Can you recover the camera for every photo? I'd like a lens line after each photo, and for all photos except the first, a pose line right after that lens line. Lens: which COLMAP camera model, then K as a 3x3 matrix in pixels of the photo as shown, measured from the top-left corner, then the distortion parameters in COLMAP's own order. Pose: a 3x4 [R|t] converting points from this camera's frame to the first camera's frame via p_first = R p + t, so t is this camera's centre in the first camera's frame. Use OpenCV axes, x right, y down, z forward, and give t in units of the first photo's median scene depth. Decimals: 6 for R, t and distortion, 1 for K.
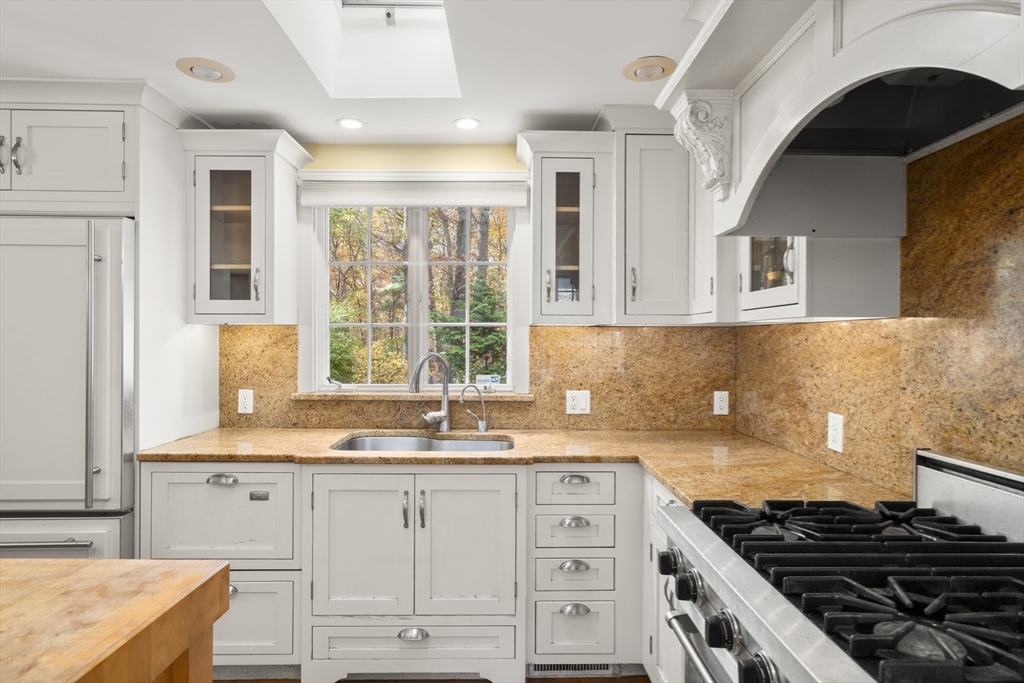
lens RADIAL K [[558.7, 0, 511.4], [0, 558.7, 342.3], [0, 0, 1]] dist [0.016994, 0.000447]
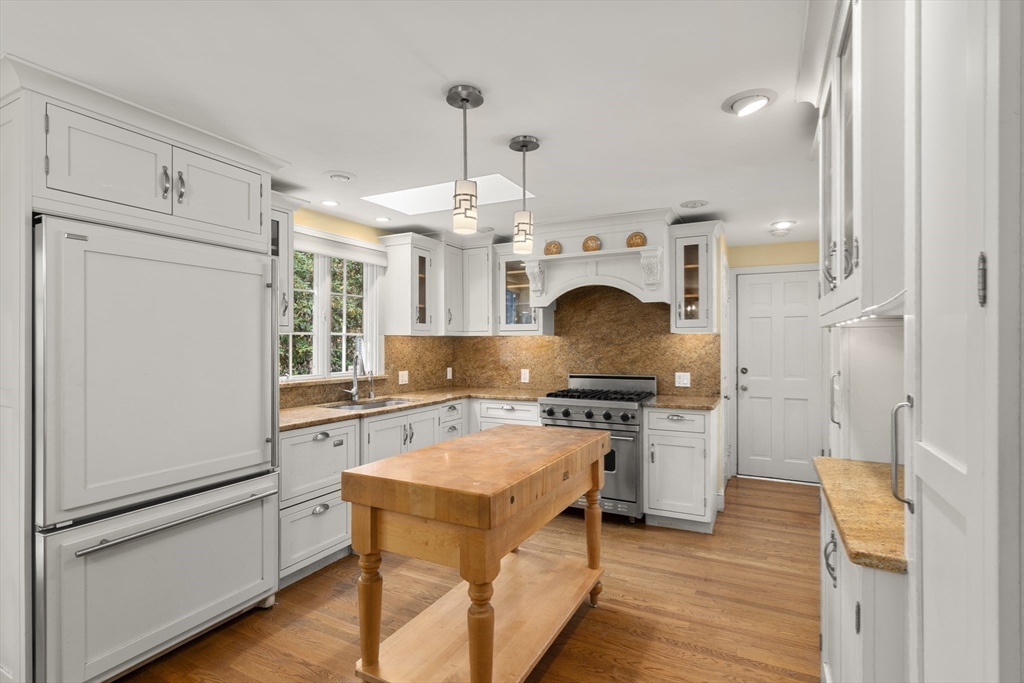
lens RADIAL K [[498.9, 0, 510.0], [0, 498.9, 342.1], [0, 0, 1]] dist [-0.000796, -0.000142]
pose [[0.465639, -0.001929, 0.884972, -1.282368], [0.008377, 0.999962, -0.002228, -0.001546], [-0.884935, 0.008451, 0.465638, -0.069060]]
